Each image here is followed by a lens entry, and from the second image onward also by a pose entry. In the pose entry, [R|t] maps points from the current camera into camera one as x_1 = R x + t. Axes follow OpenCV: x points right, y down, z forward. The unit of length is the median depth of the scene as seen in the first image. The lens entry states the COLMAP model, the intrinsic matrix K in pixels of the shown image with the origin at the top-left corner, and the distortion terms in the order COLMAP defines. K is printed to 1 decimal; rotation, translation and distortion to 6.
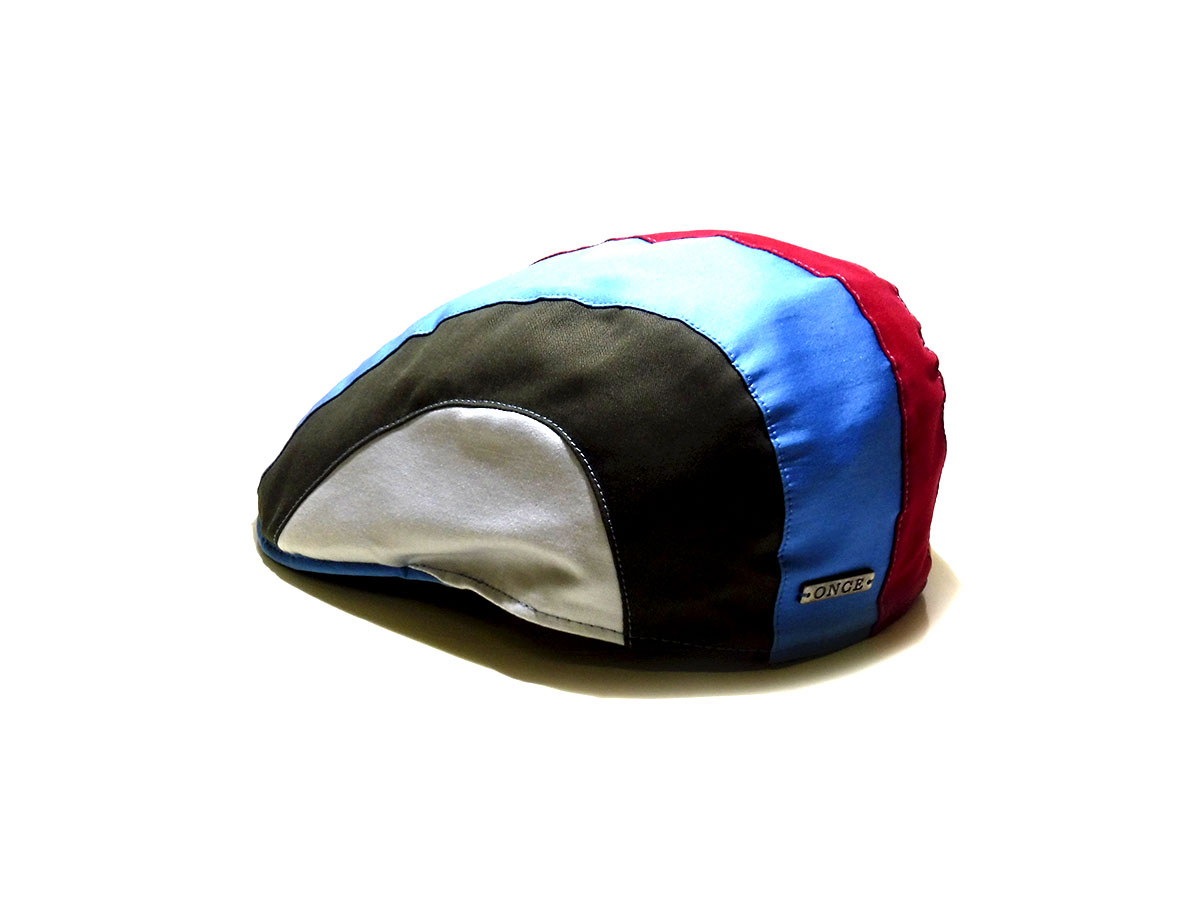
lens RADIAL K [[2805.4, 0, 600.0], [0, 2805.4, 450.0], [0, 0, 1]] dist [0.098608, -0.059387]
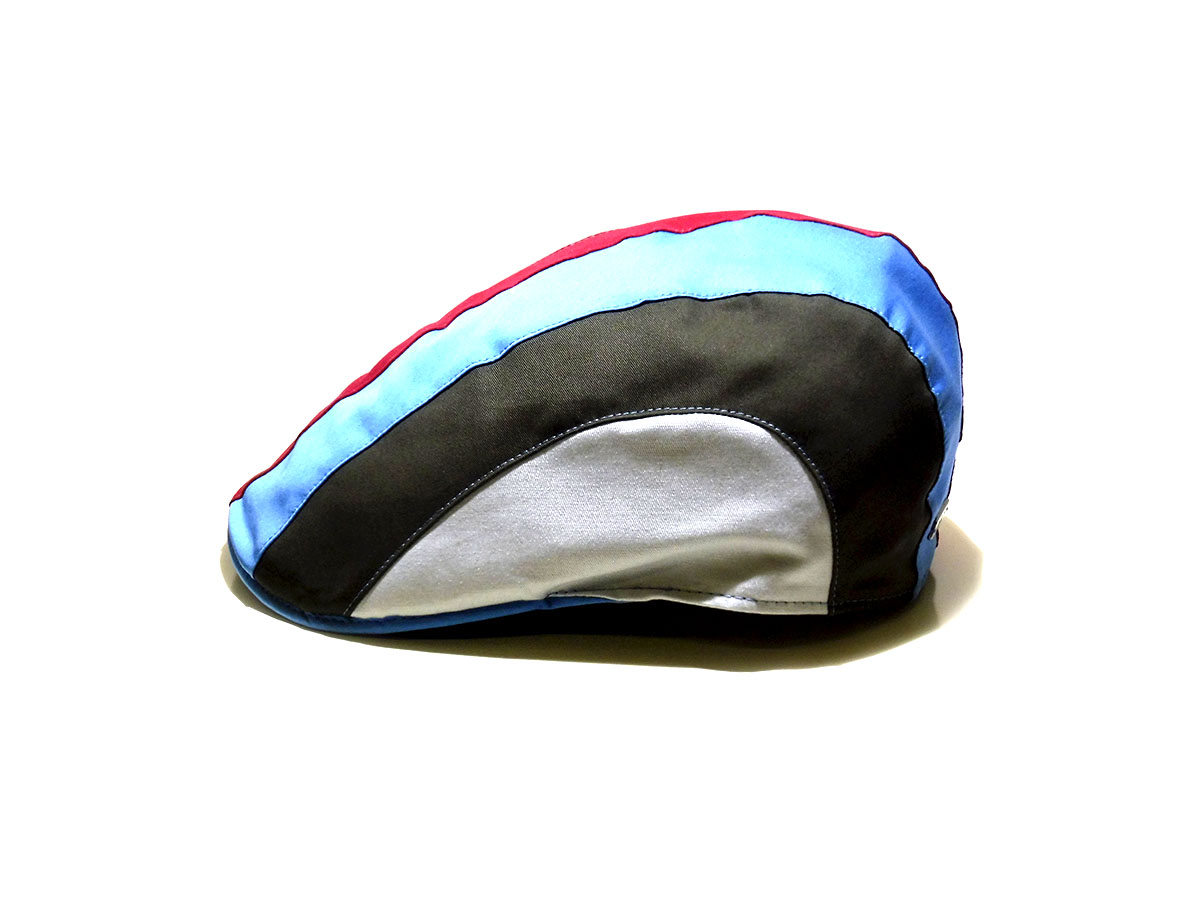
lens RADIAL K [[2805.4, 0, 600.0], [0, 2805.4, 450.0], [0, 0, 1]] dist [0.098608, -0.059387]
pose [[0.783638, -0.189328, 0.591664, -0.656329], [0.184511, 0.980382, 0.069336, -0.076729], [-0.593184, 0.054834, 0.803197, 0.216396]]
